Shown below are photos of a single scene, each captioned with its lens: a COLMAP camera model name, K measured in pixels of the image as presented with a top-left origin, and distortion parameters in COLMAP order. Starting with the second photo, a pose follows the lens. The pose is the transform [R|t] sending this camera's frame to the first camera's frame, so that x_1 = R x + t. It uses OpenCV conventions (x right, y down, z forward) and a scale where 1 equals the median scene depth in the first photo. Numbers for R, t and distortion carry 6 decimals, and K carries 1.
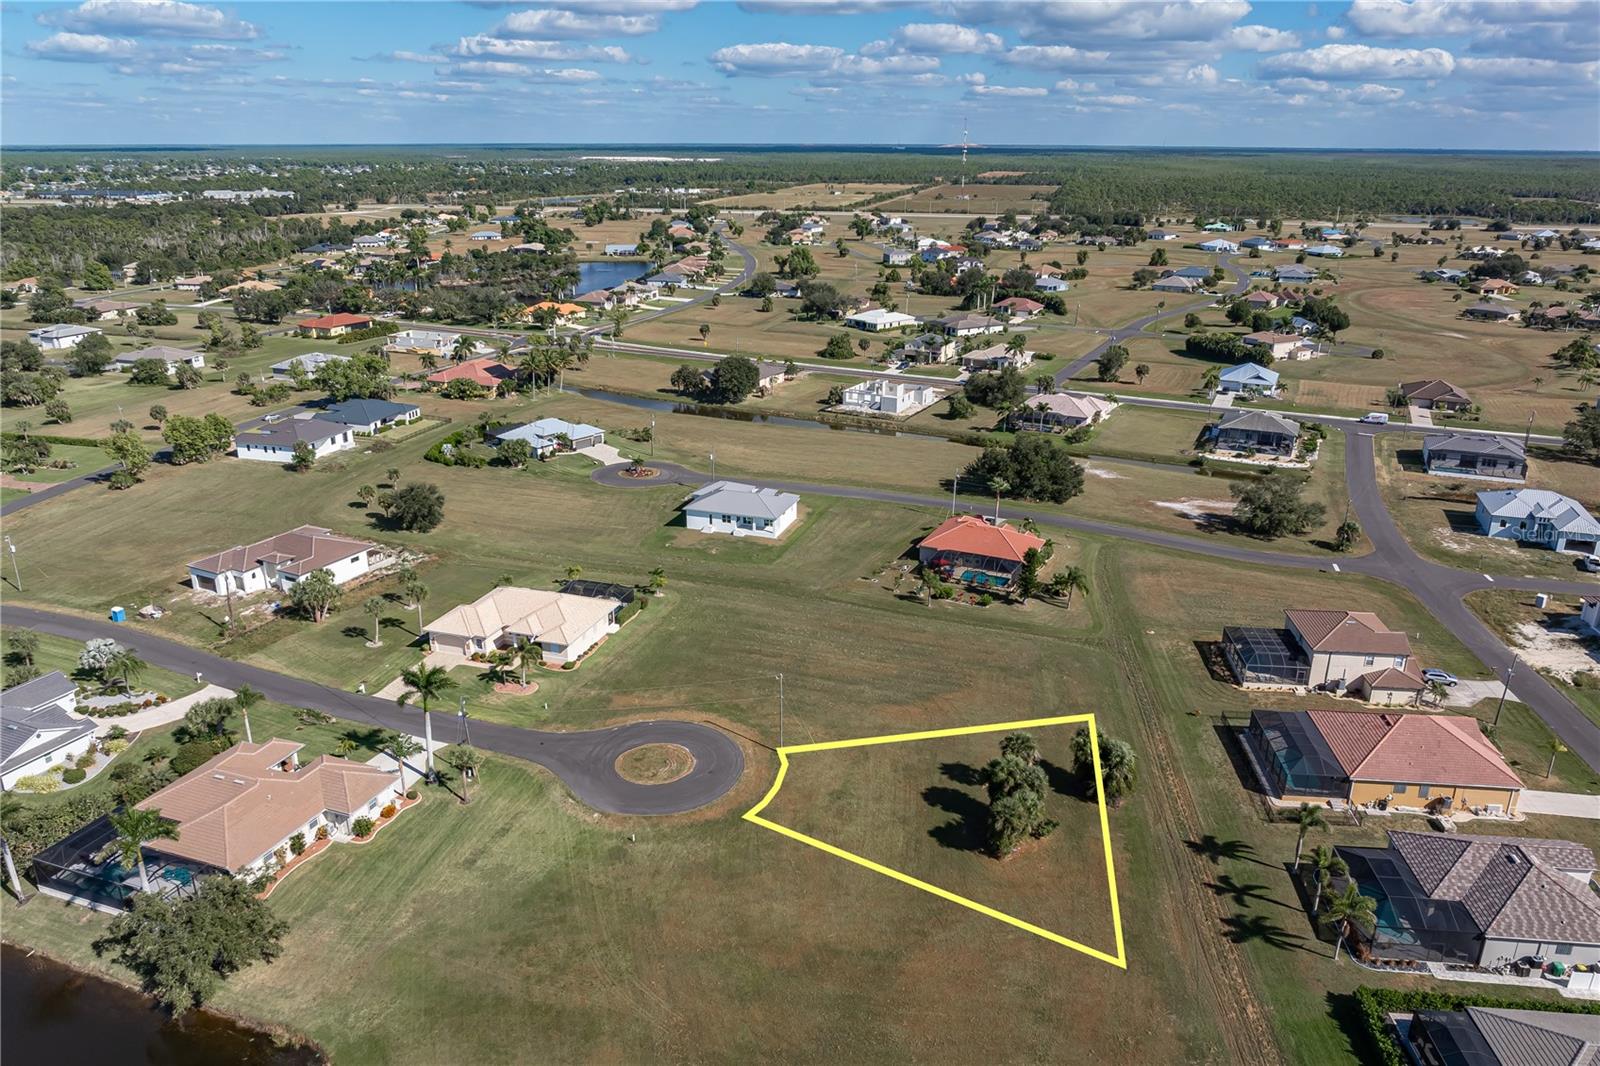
lens RADIAL K [[1137.6, 0, 804.8], [0, 1137.6, 535.1], [0, 0, 1]] dist [-0.023084, 0.004900]
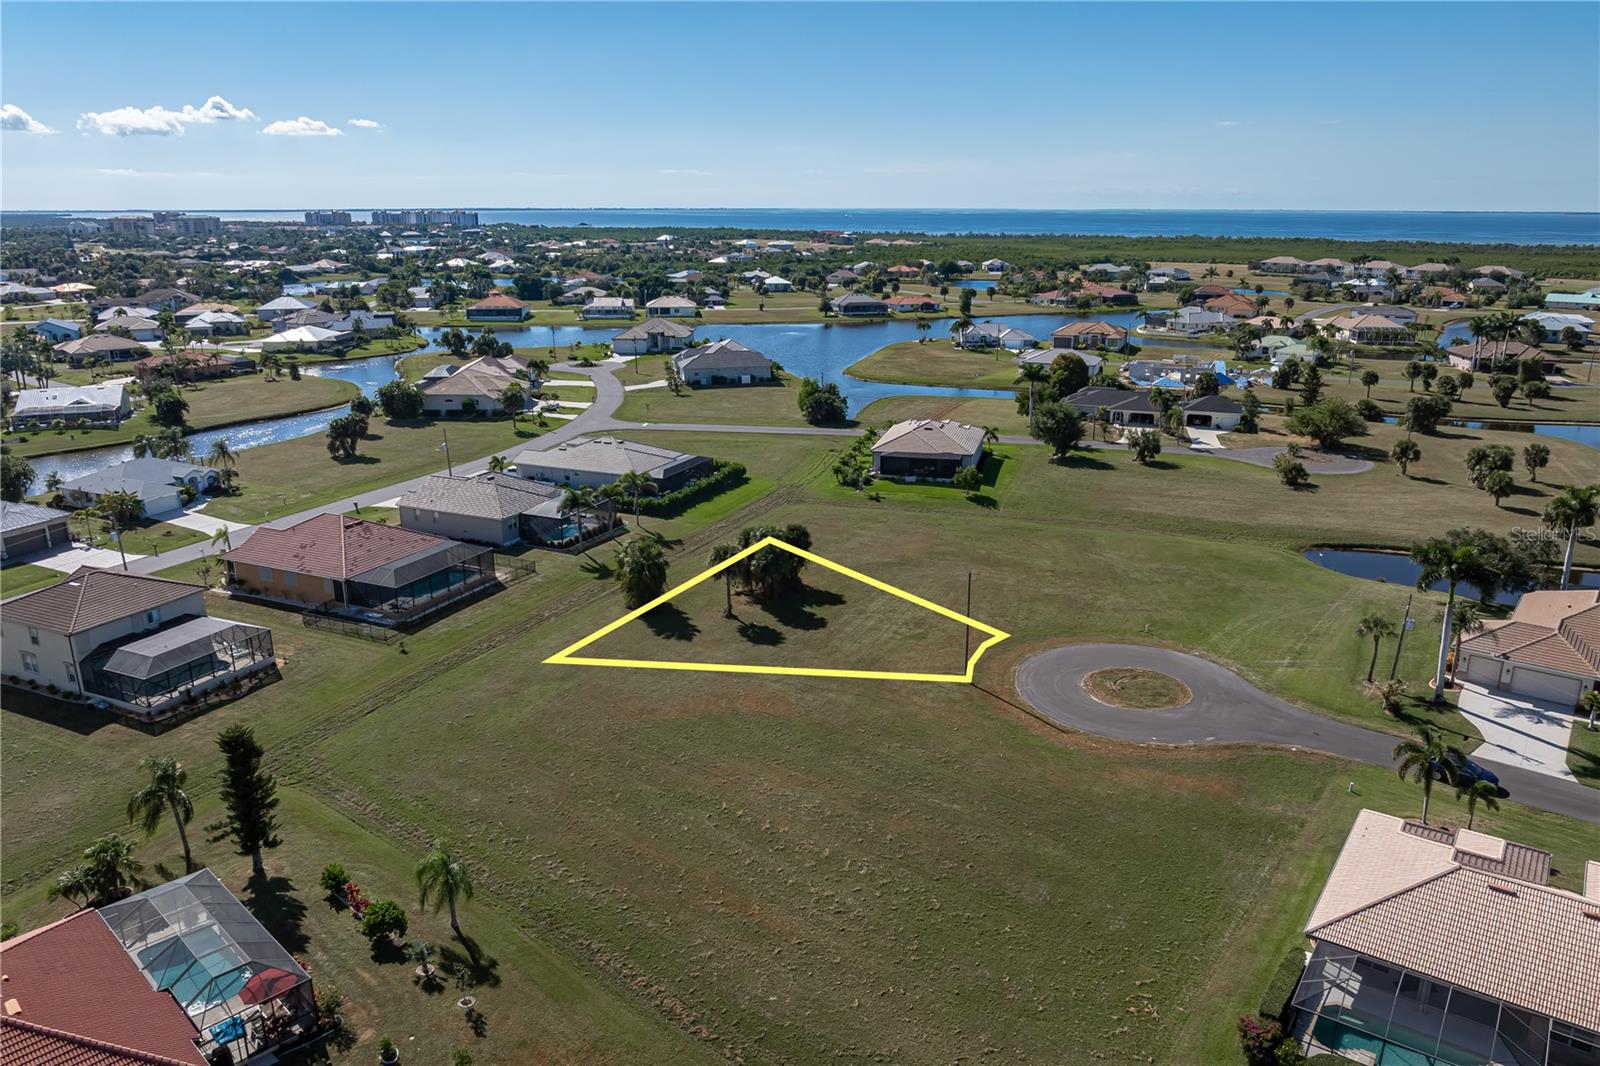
lens RADIAL K [[1129.9, 0, 804.1], [0, 1129.9, 524.3], [0, 0, 1]] dist [-0.029411, 0.013964]
pose [[-0.950697, -0.087831, 0.297424, -0.067938], [0.098867, 0.823177, 0.559111, -0.164800], [-0.293940, 0.560951, -0.773908, 0.794892]]
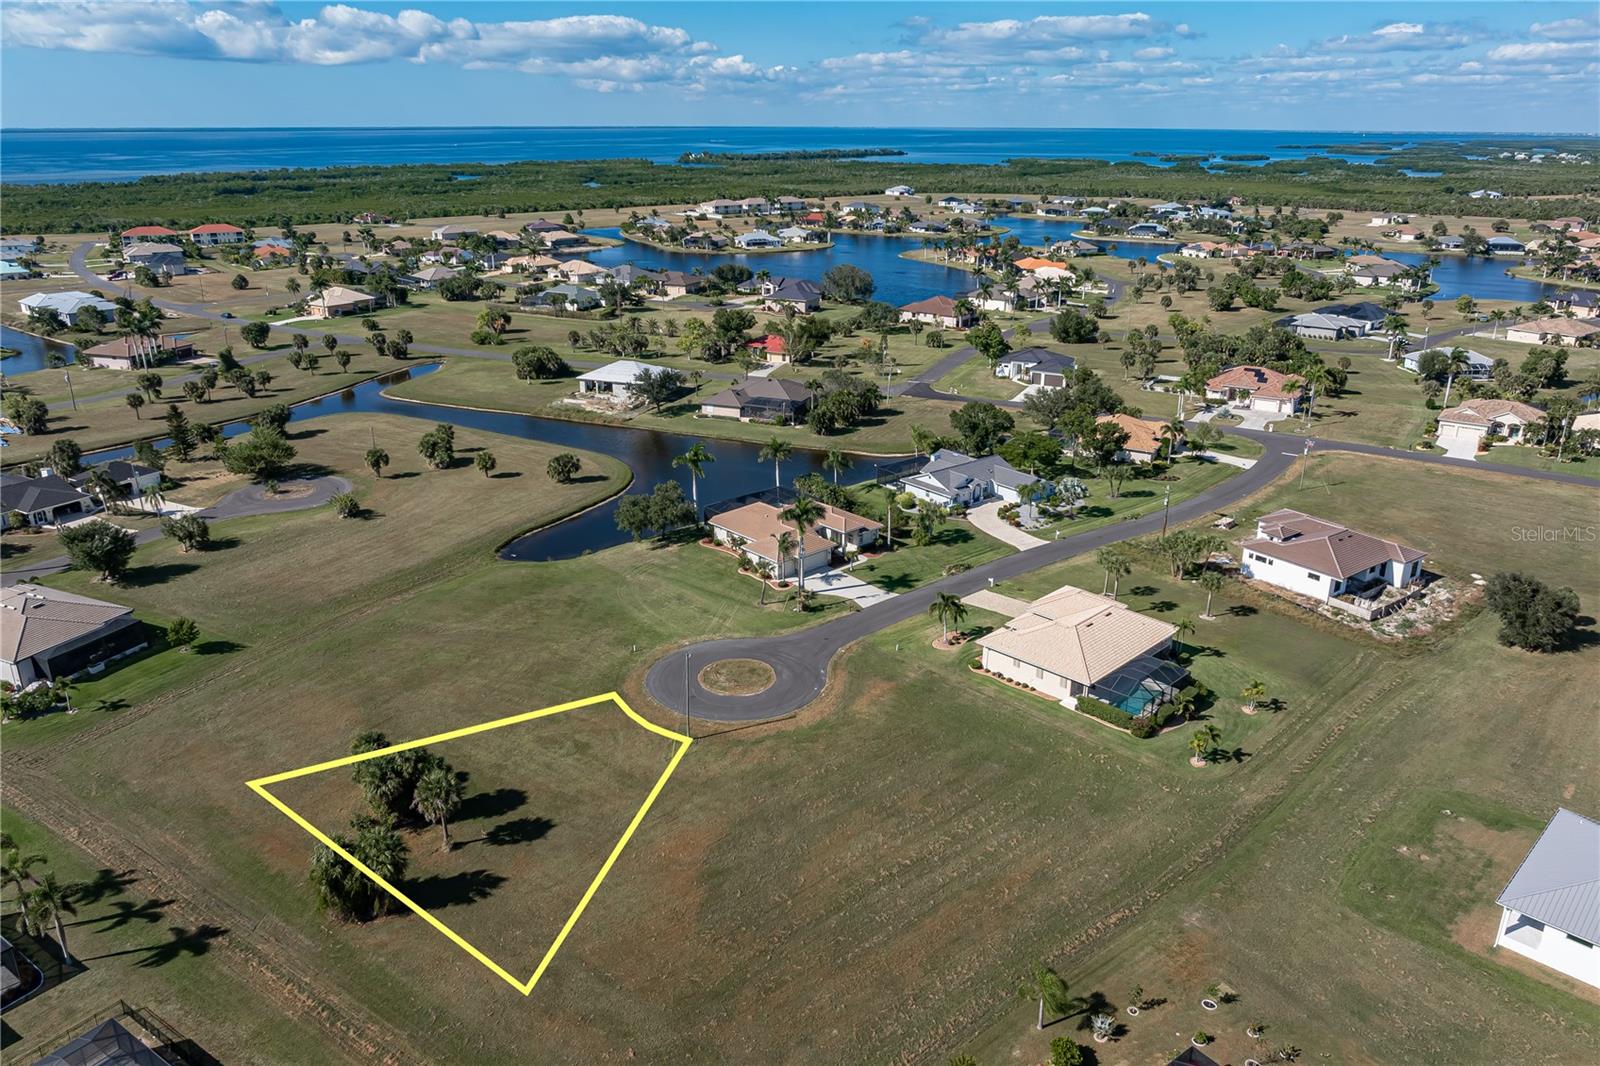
lens RADIAL K [[1135.7, 0, 803.8], [0, 1135.7, 502.6], [0, 0, 1]] dist [-0.032413, 0.019209]
pose [[-0.463735, 0.278481, -0.841069, 0.325468], [-0.295671, 0.846248, 0.443219, -0.199021], [0.835181, 0.454216, -0.310096, 0.649443]]
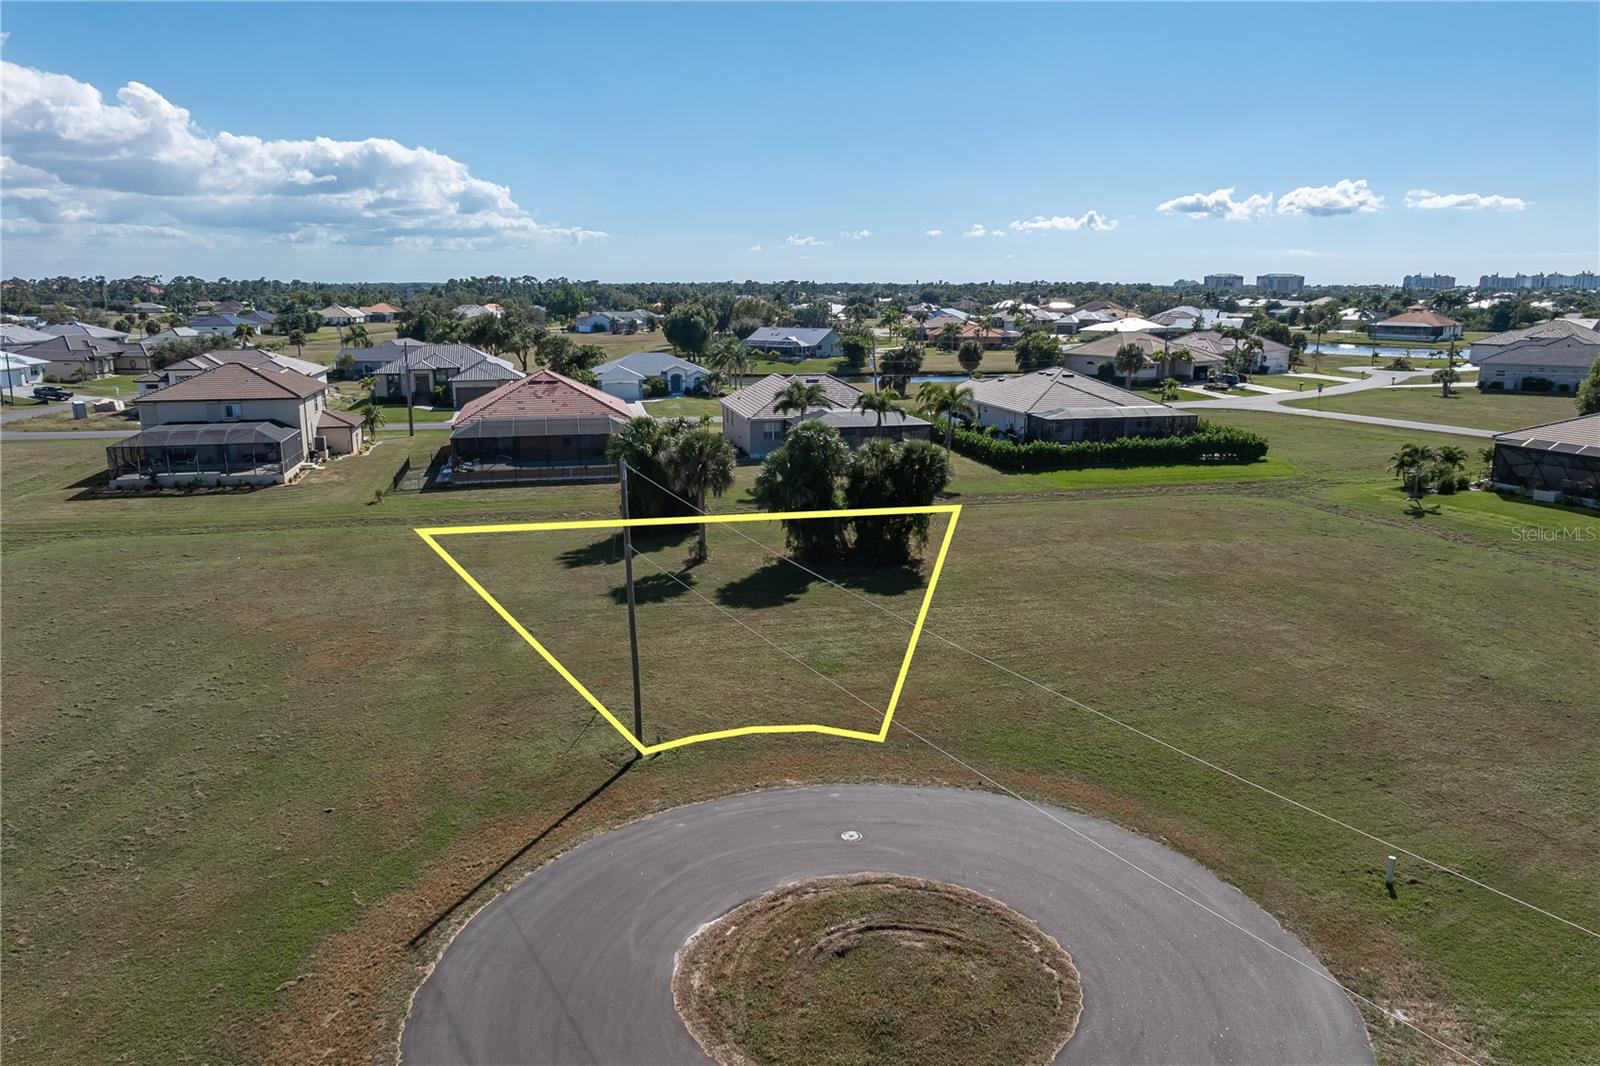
lens RADIAL K [[1129.9, 0, 801.7], [0, 1129.9, 531.9], [0, 0, 1]] dist [-0.024822, 0.008227]
pose [[-0.327789, -0.206120, 0.921992, -0.147940], [0.310394, 0.898239, 0.311162, 0.032501], [-0.892306, 0.388176, -0.230455, 0.516385]]
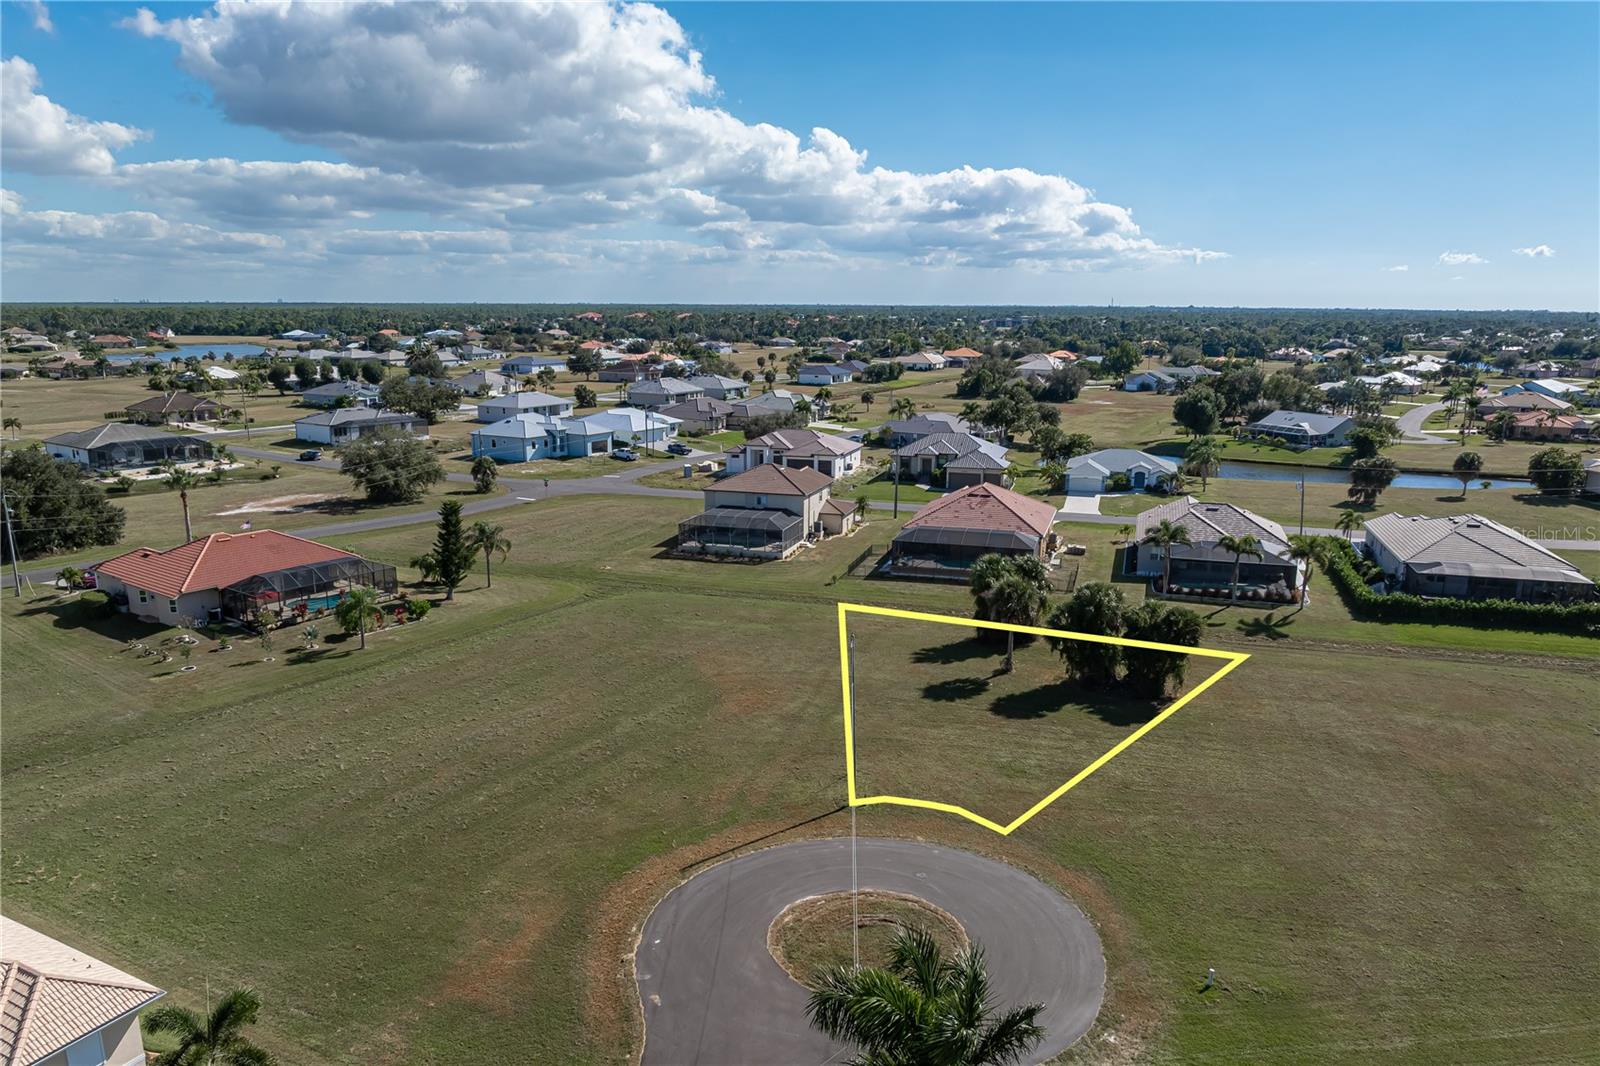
lens RADIAL K [[1128.6, 0, 808.6], [0, 1128.6, 562.9], [0, 0, 1]] dist [-0.029167, 0.015367]
pose [[0.176183, -0.223834, 0.958571, -0.241619], [0.320509, 0.933782, 0.159137, 0.004750], [-0.930716, 0.279194, 0.236258, 0.447531]]
